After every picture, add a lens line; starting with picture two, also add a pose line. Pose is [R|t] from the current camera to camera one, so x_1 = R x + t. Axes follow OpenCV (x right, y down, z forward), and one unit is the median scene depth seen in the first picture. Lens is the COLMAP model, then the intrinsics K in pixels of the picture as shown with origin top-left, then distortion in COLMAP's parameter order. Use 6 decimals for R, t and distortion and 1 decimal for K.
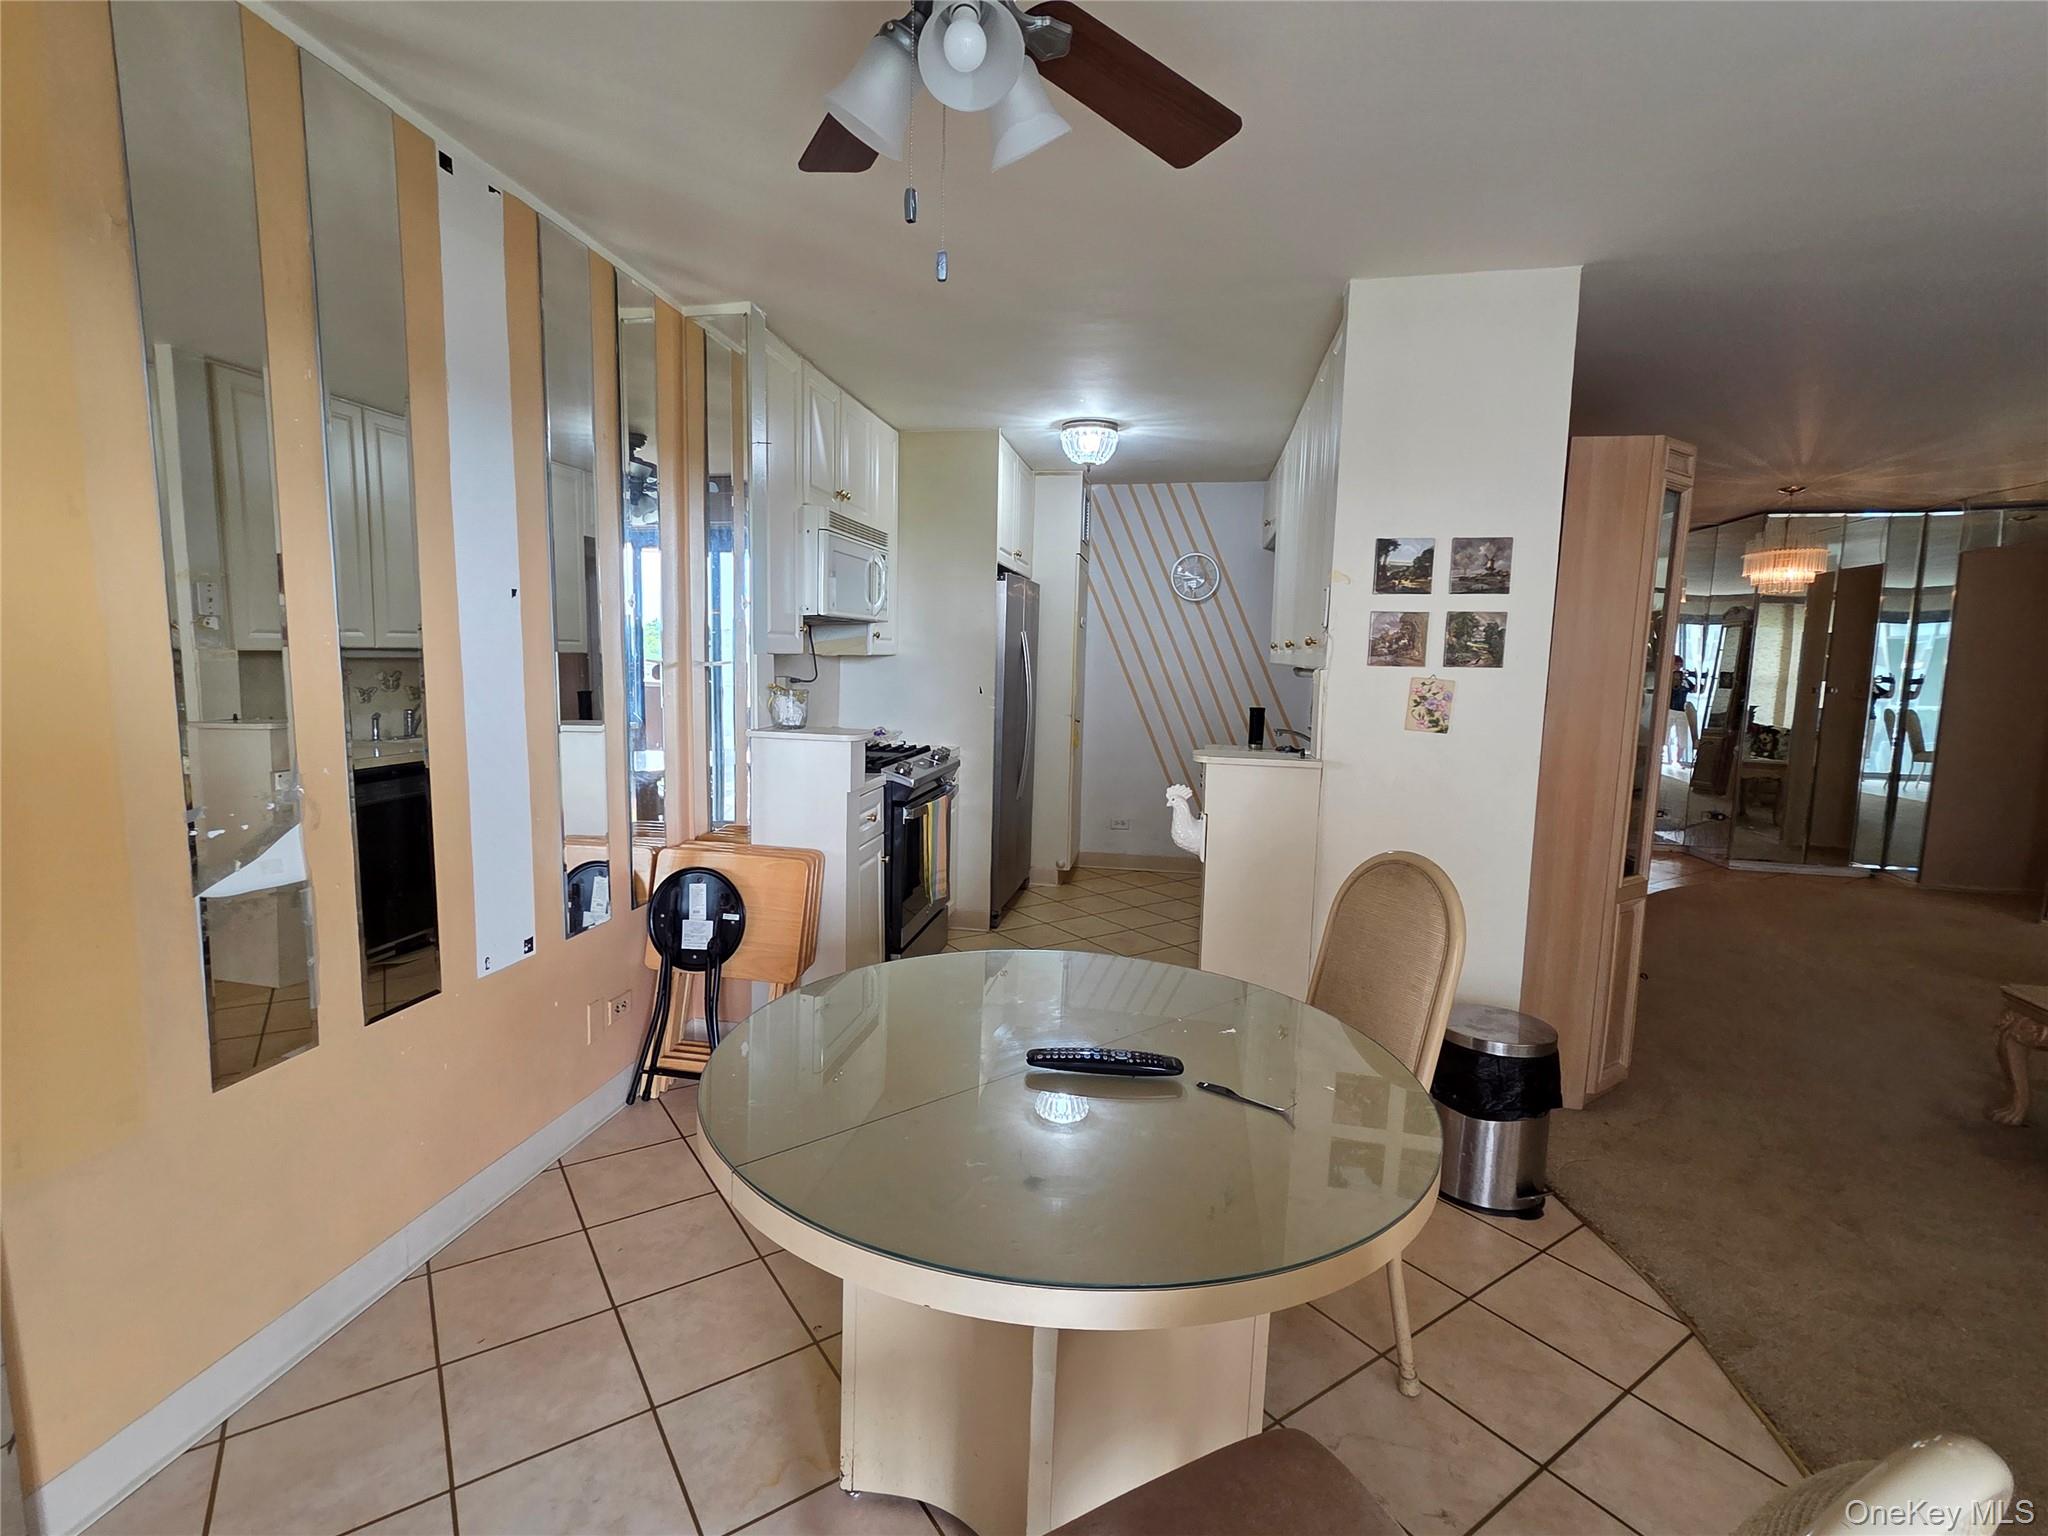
lens RADIAL K [[932.6, 0, 1015.0], [0, 932.6, 763.7], [0, 0, 1]] dist [0.002749, 0.000200]
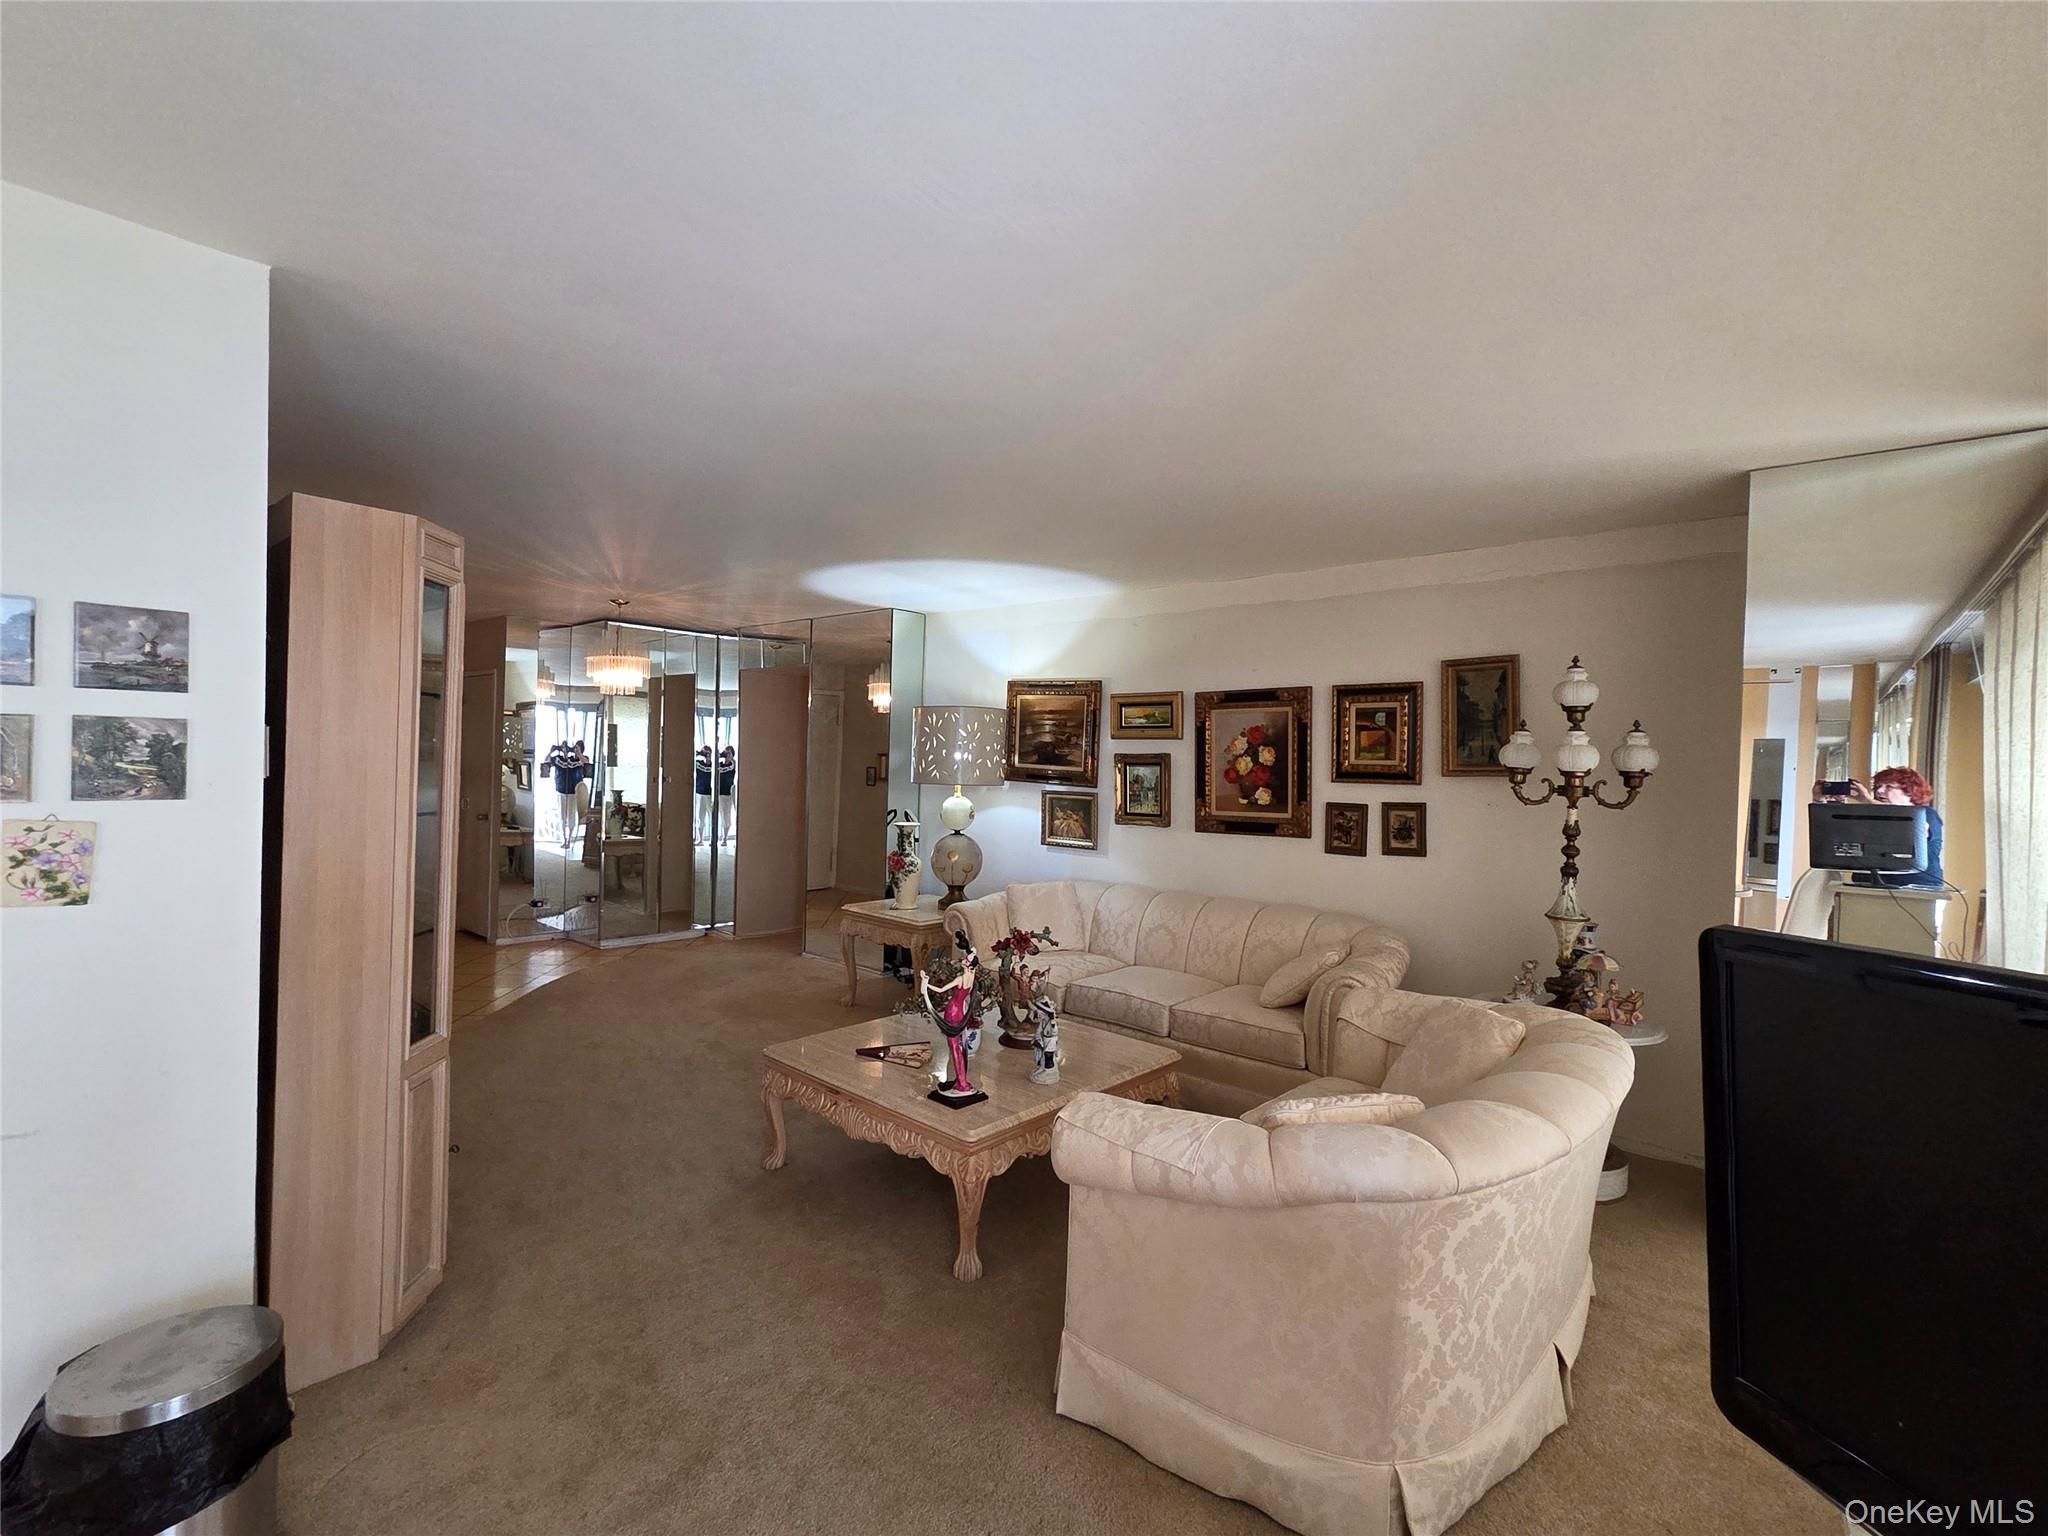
lens RADIAL K [[932.6, 0, 1015.0], [0, 932.6, 763.7], [0, 0, 1]] dist [0.002749, 0.000200]
pose [[0.501185, -0.012755, 0.865246, 0.229991], [0.084931, 0.995789, -0.034516, -0.052450], [-0.861162, 0.090785, 0.500158, 0.127950]]
